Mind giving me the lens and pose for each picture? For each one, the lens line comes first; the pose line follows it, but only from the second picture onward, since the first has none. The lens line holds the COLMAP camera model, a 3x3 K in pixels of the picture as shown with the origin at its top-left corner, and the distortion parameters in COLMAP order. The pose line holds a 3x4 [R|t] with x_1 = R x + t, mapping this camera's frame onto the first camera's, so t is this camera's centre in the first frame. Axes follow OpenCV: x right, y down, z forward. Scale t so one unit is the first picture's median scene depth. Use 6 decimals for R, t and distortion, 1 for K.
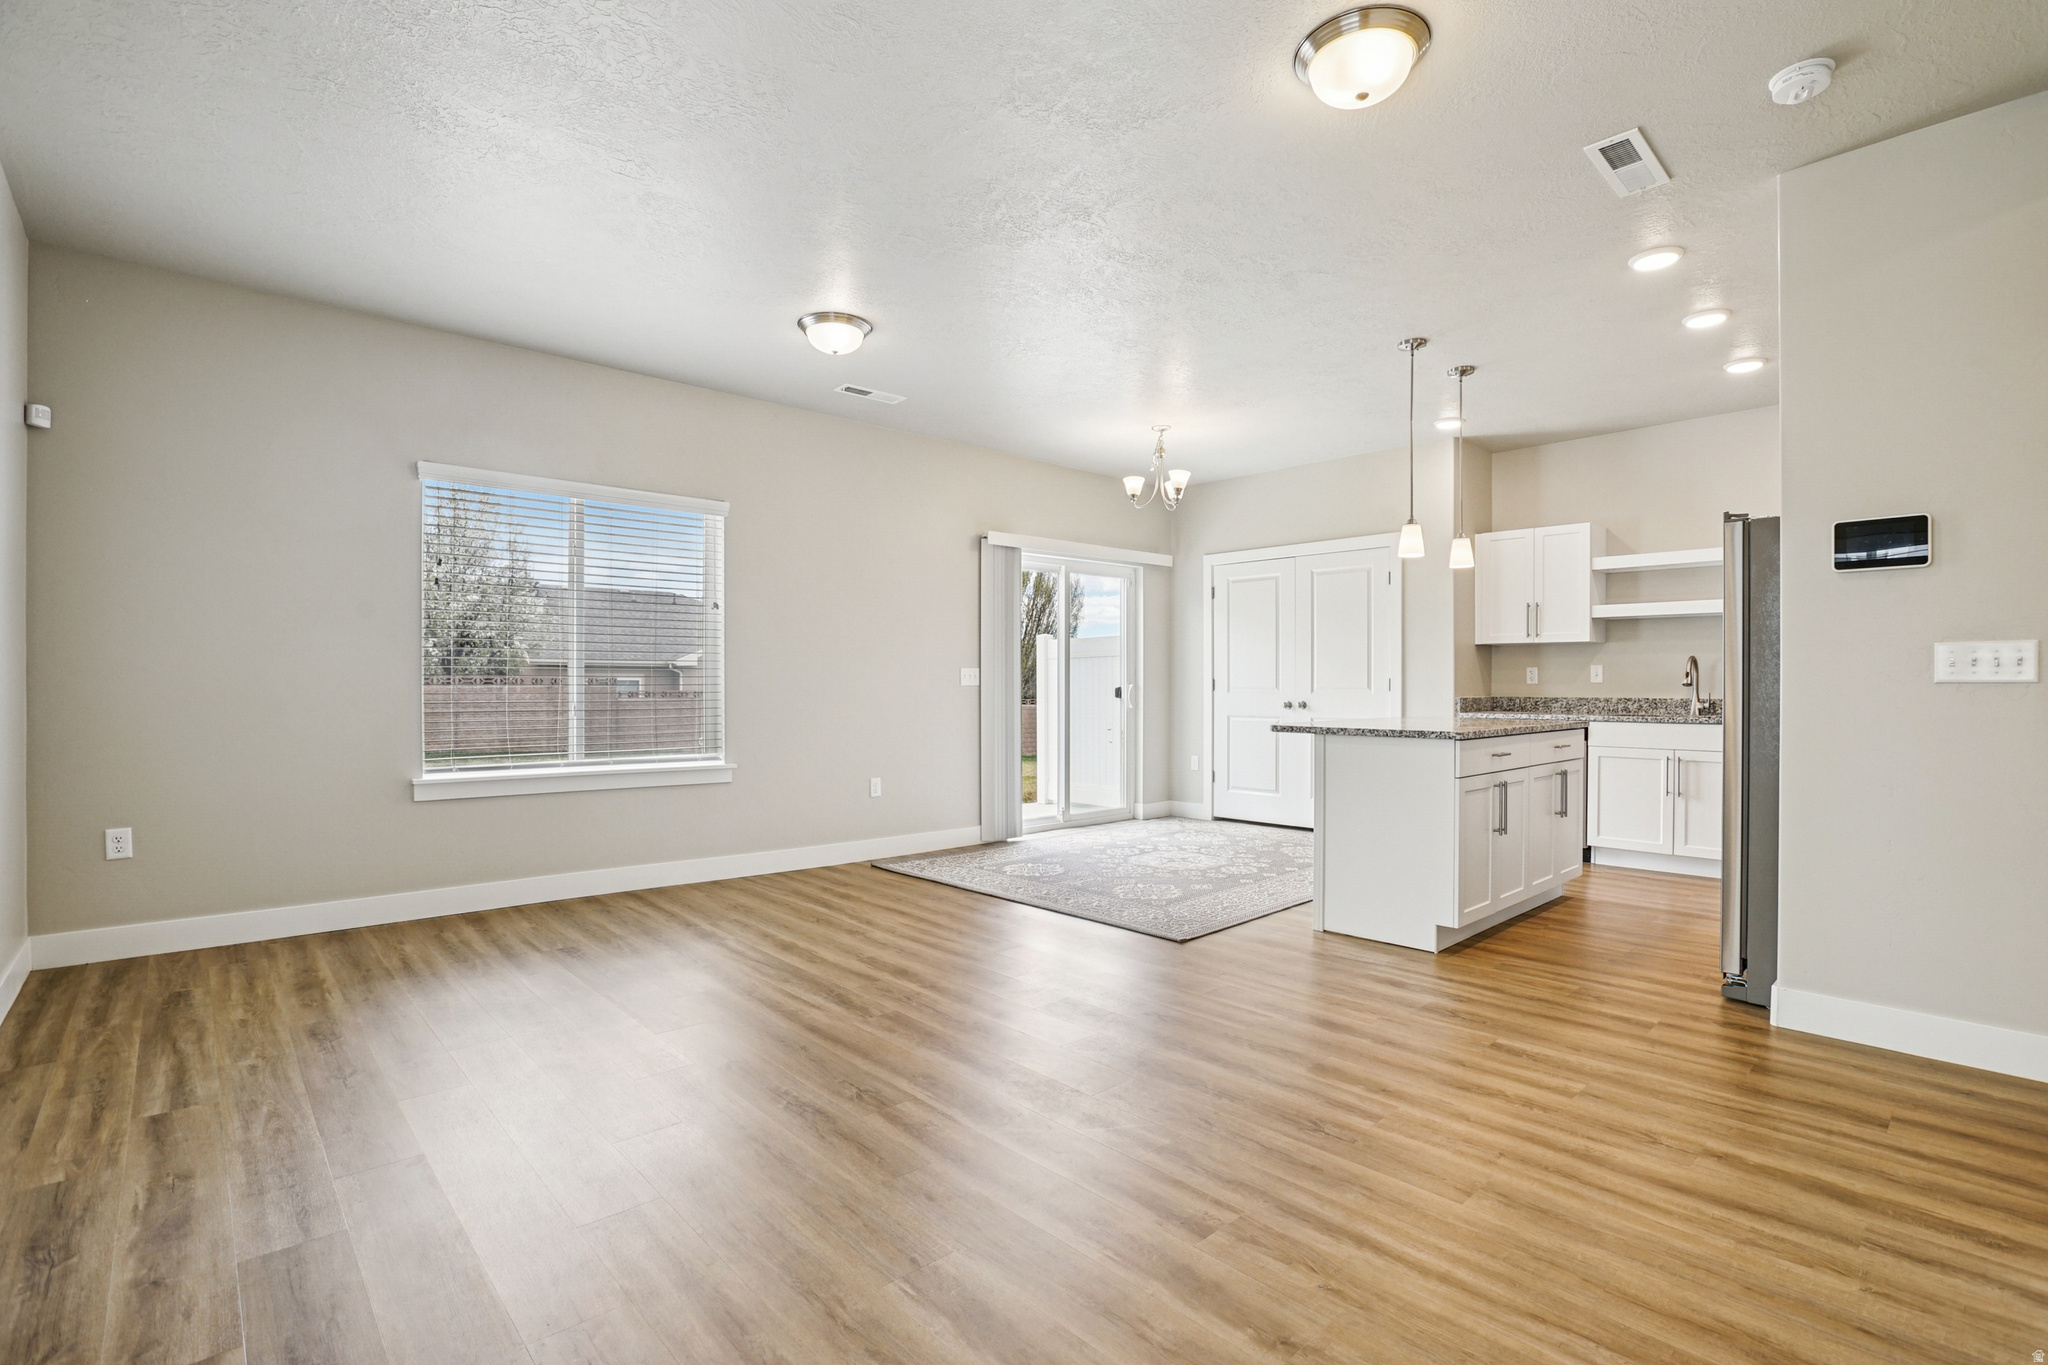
lens RADIAL K [[945.4, 0, 1046.0], [0, 945.4, 681.0], [0, 0, 1]] dist [-0.043800, 0.013130]
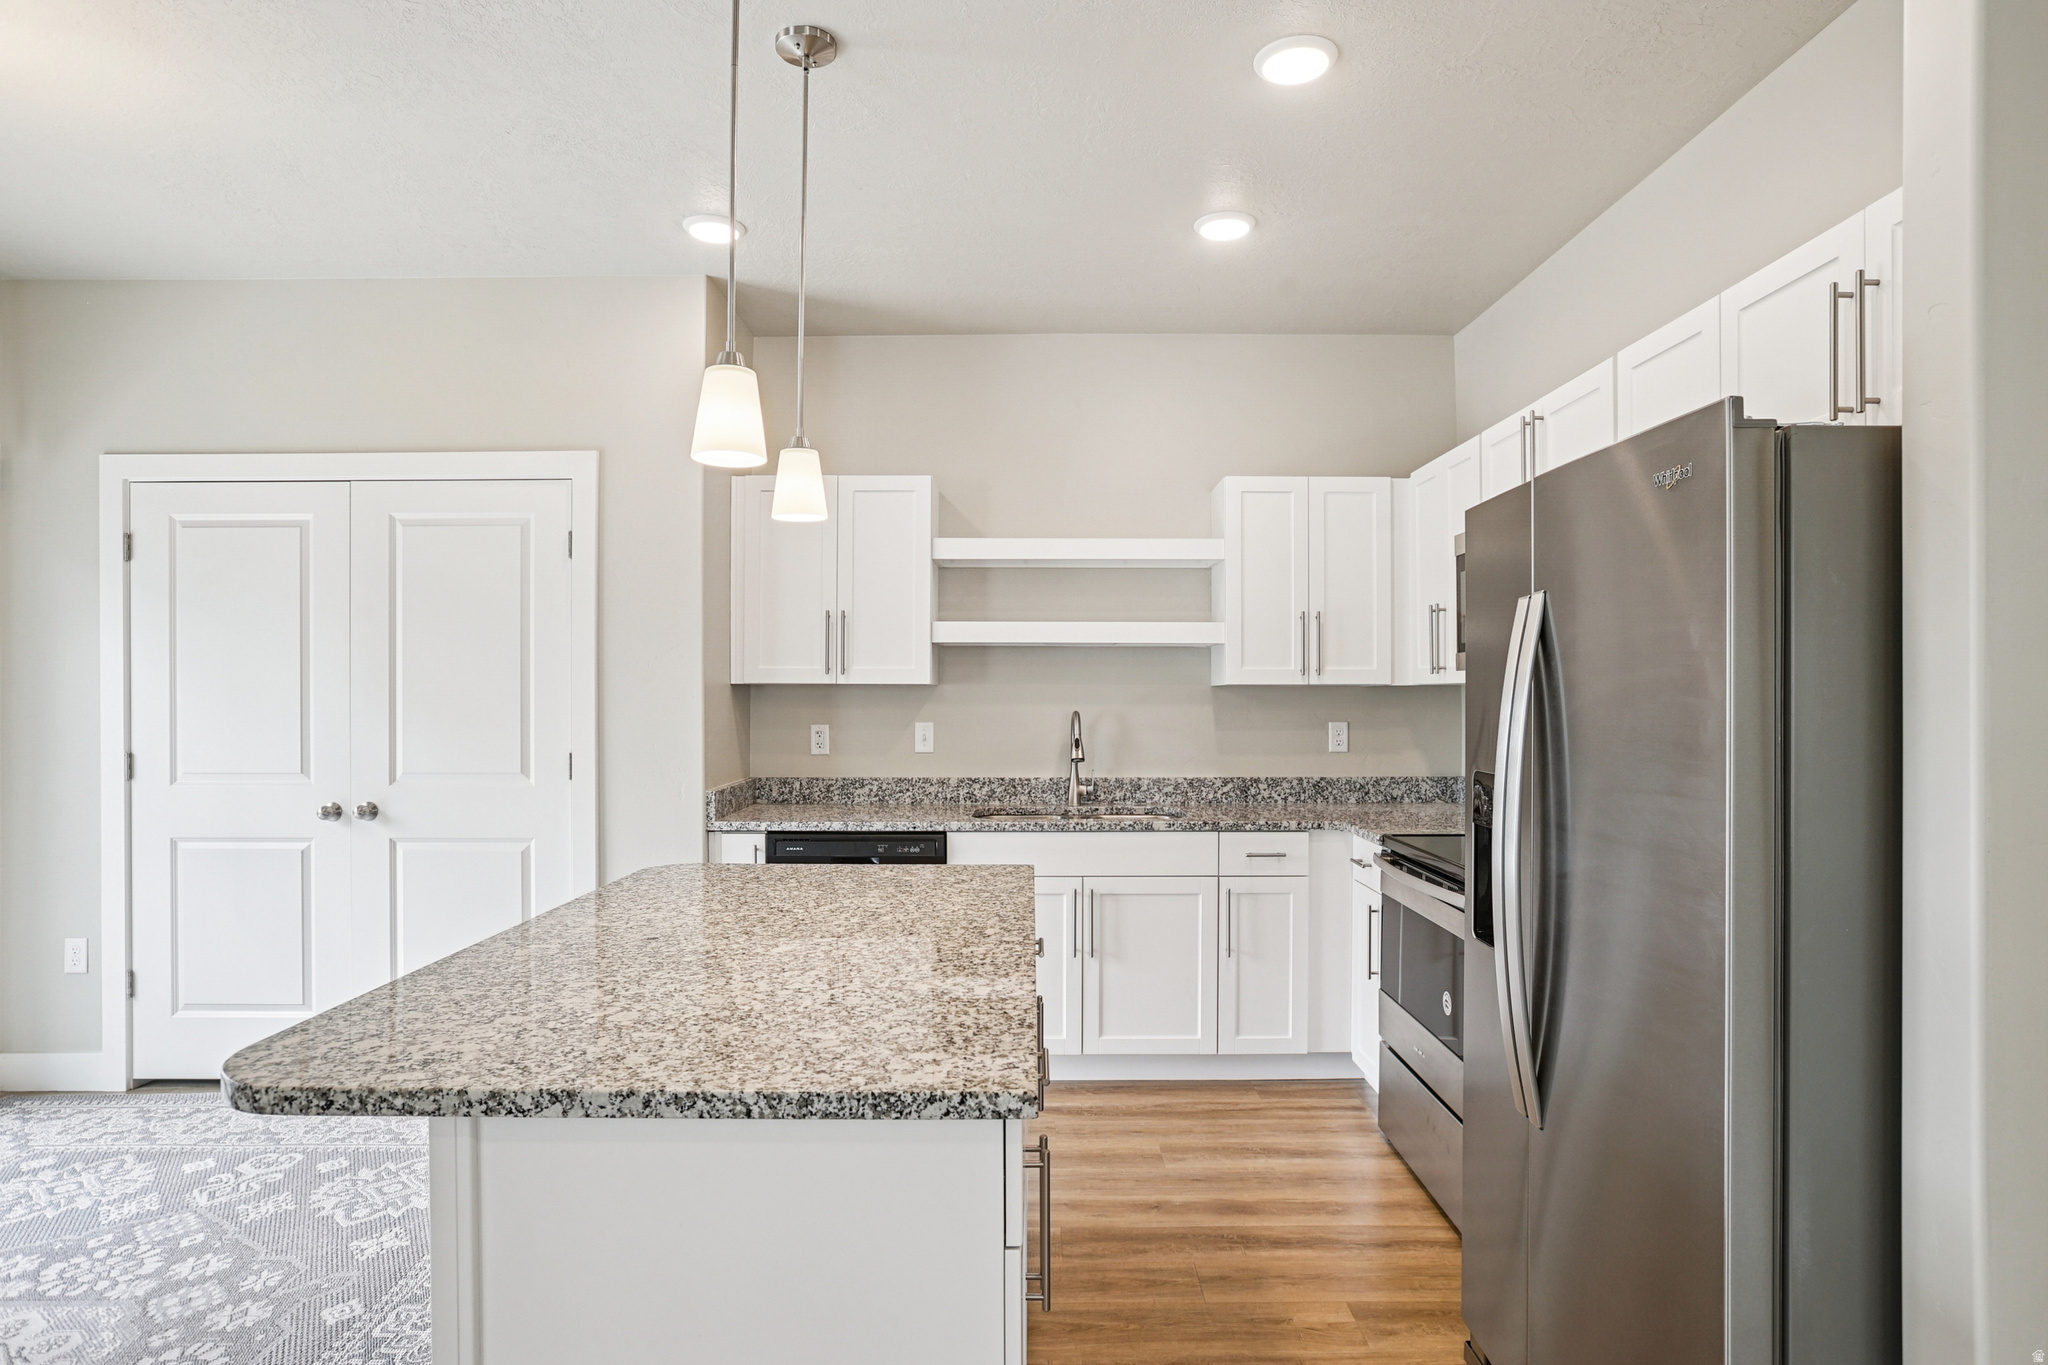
lens RADIAL K [[1110.1, 0, 1027.6], [0, 1110.1, 697.7], [0, 0, 1]] dist [-0.047909, 0.027863]
pose [[0.688479, -0.002776, 0.725251, 0.130282], [-0.001207, 0.999987, 0.004972, -0.037624], [-0.725255, -0.004299, 0.688467, 0.486994]]
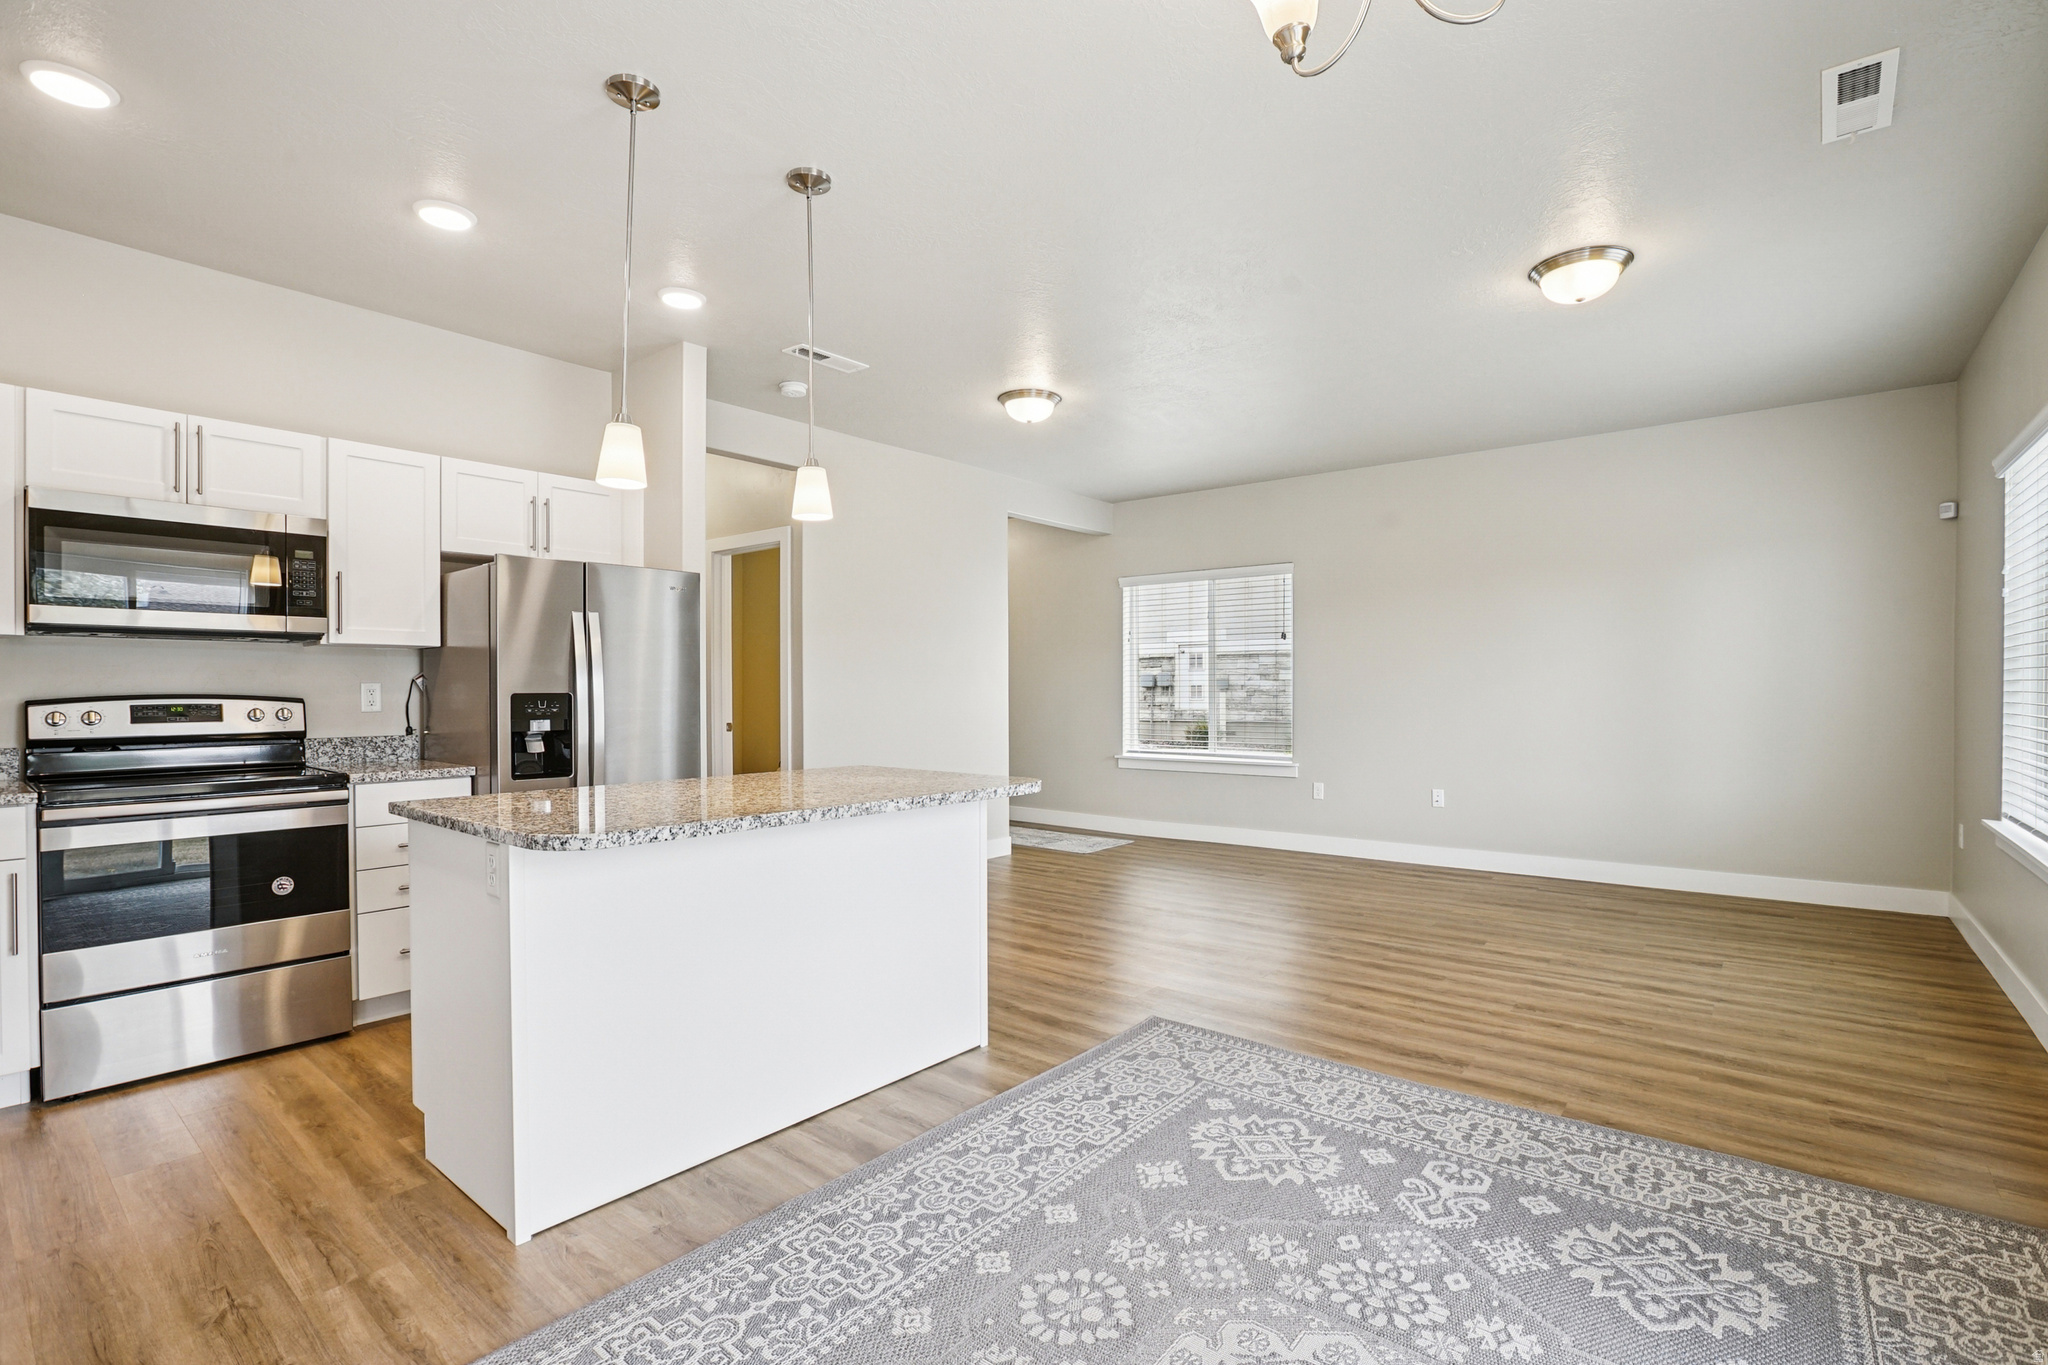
lens RADIAL K [[945.4, 0, 1031.6], [0, 945.4, 695.2], [0, 0, 1]] dist [-0.043800, 0.013130]
pose [[-0.991440, 0.000845, -0.130558, 0.245910], [0.000482, 0.999996, 0.002815, -0.012580], [0.130560, 0.002728, -0.991437, 1.238751]]
